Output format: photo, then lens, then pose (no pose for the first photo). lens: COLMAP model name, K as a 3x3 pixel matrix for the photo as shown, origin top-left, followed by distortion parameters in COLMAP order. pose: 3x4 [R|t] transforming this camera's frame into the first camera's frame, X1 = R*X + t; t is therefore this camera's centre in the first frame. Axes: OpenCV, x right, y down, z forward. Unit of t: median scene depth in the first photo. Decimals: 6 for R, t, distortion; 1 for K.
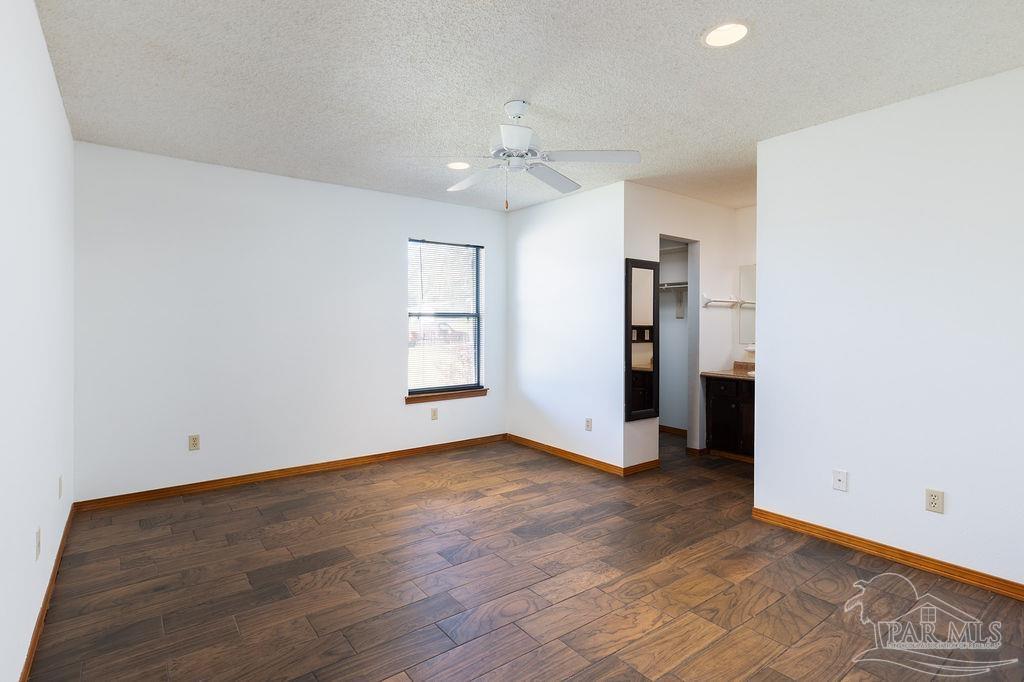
lens RADIAL K [[526.3, 0, 506.9], [0, 526.3, 337.1], [0, 0, 1]] dist [-0.002242, -0.000318]
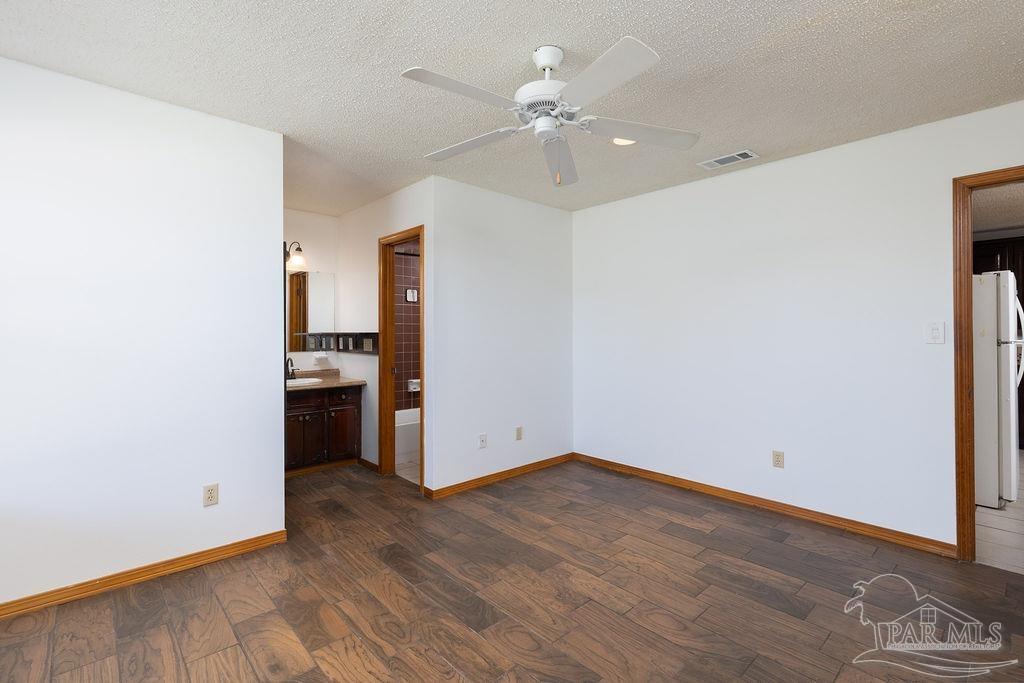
lens RADIAL K [[469.2, 0, 502.4], [0, 469.2, 337.0], [0, 0, 1]] dist [-0.001629, -0.000652]
pose [[-0.100508, -0.011469, 0.994870, -0.615275], [0.027667, 0.999515, 0.014317, -0.022374], [-0.994552, 0.028964, -0.100142, 1.047702]]
